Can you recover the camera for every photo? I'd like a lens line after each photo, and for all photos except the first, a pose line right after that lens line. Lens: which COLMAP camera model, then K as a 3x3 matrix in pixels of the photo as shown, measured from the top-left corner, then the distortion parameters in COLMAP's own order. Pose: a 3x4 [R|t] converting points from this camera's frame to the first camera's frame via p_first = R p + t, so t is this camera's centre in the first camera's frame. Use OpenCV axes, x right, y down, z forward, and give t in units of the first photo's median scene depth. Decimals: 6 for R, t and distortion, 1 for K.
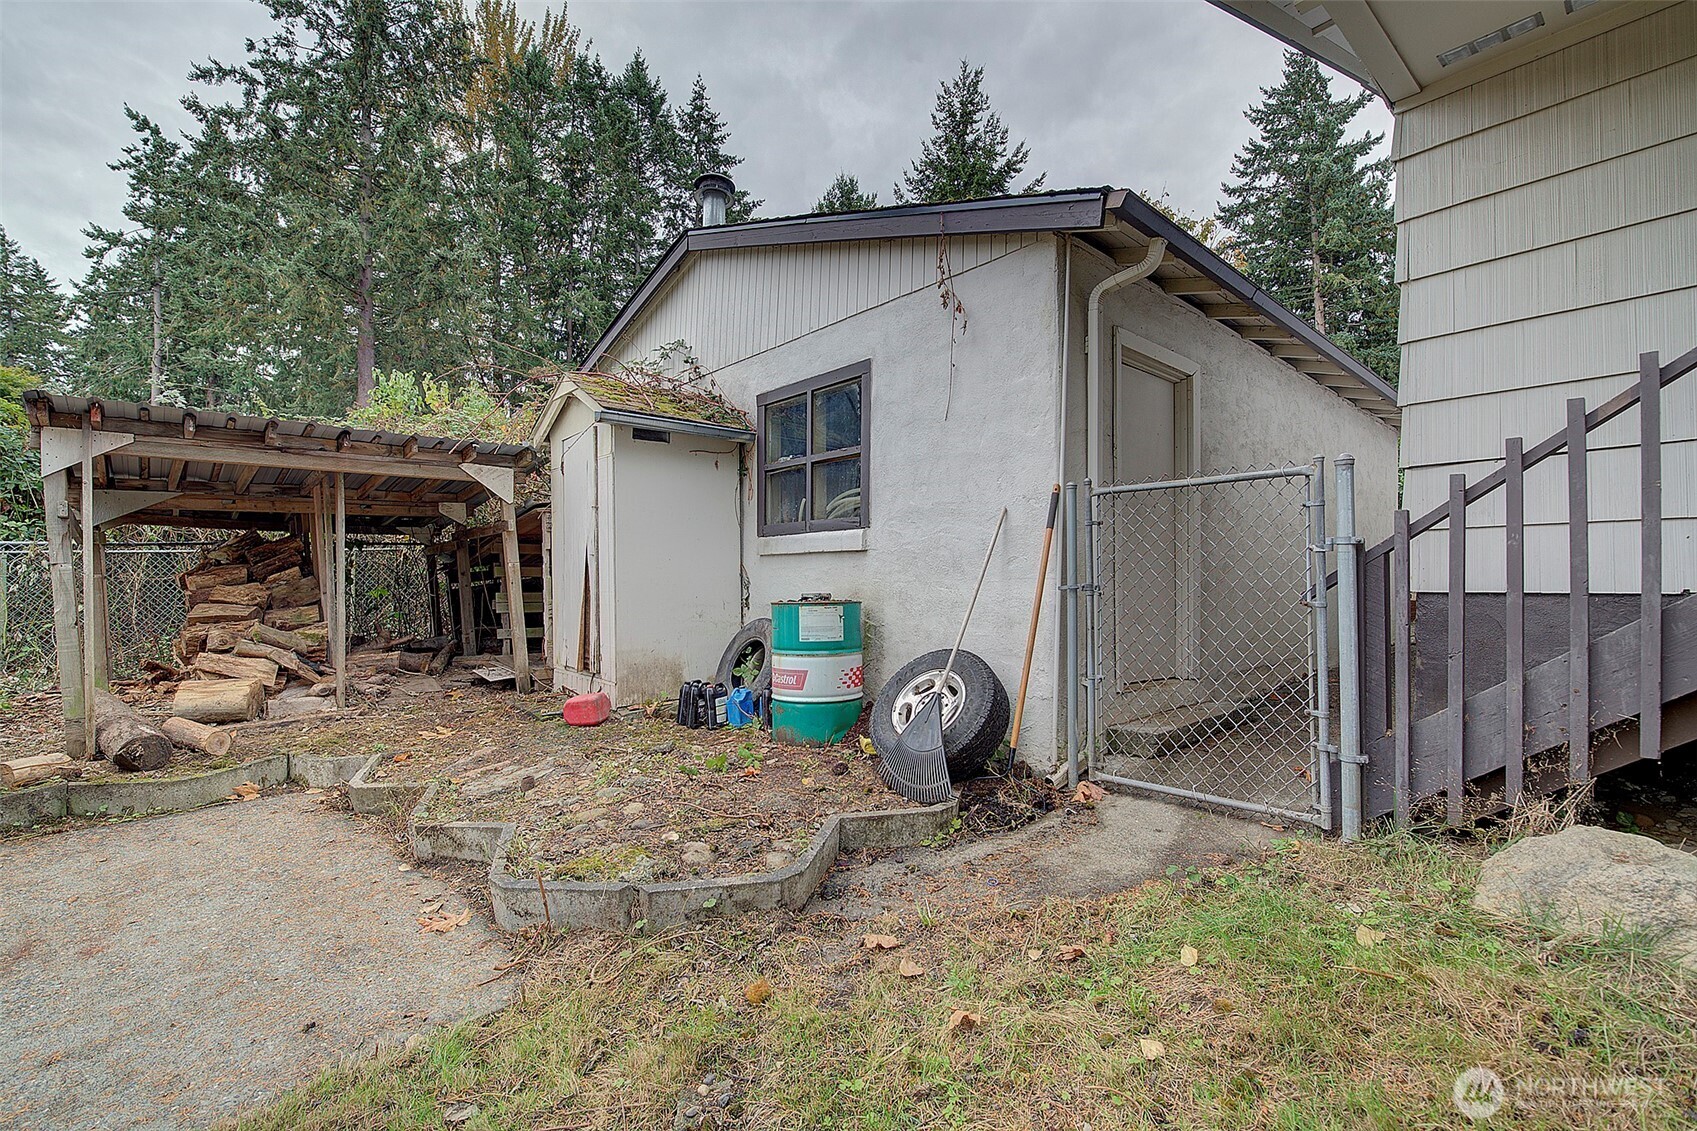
lens RADIAL K [[724.1, 0, 848.5], [0, 724.1, 565.5], [0, 0, 1]] dist [-0.019494, 0.004258]
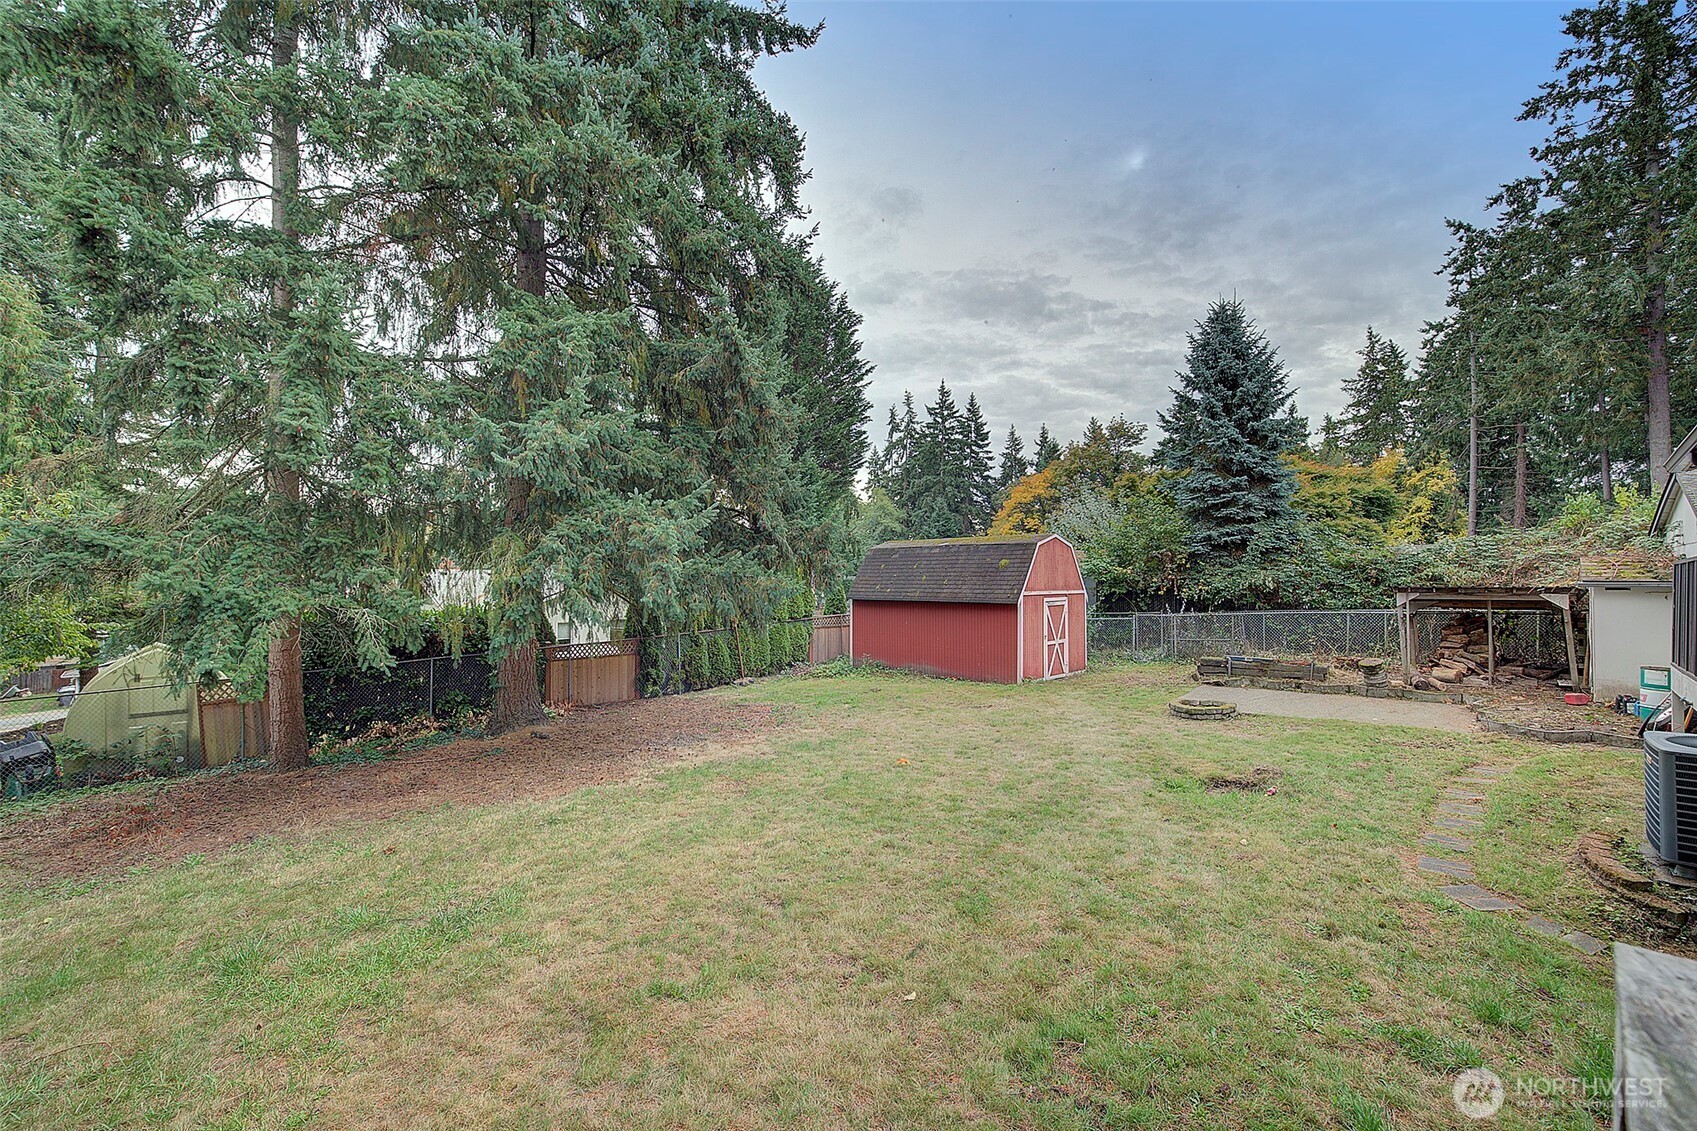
lens RADIAL K [[724.1, 0, 848.5], [0, 724.1, 565.5], [0, 0, 1]] dist [-0.019494, 0.004258]
pose [[0.066837, -0.003718, -0.997757, 1.701593], [0.011012, 0.999935, -0.002989, -0.253318], [0.997703, -0.010788, 0.066874, -1.487672]]
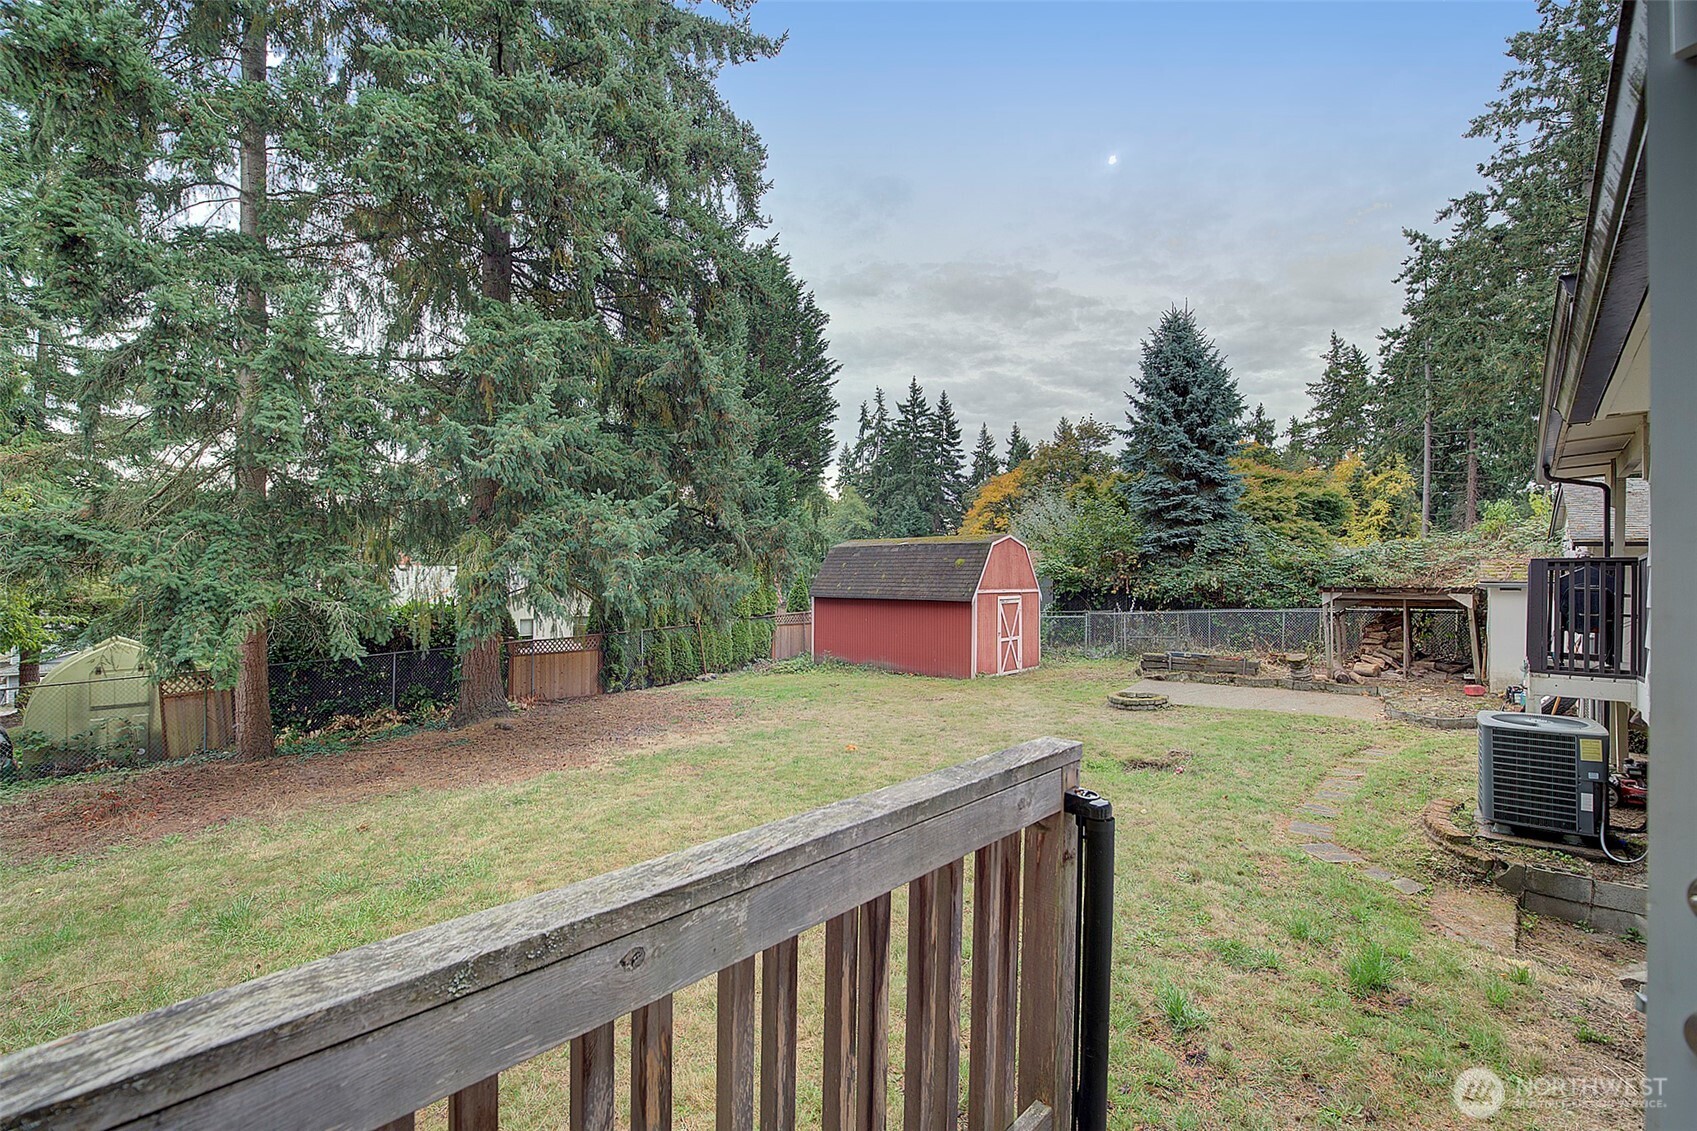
lens RADIAL K [[738.0, 0, 848.5], [0, 738.0, 565.5], [0, 0, 1]] dist [-0.018475, 0.003837]
pose [[0.105899, -0.001315, -0.994376, 1.863089], [0.005083, 0.999987, -0.000781, -0.250874], [0.994364, -0.004972, 0.105904, -1.447323]]
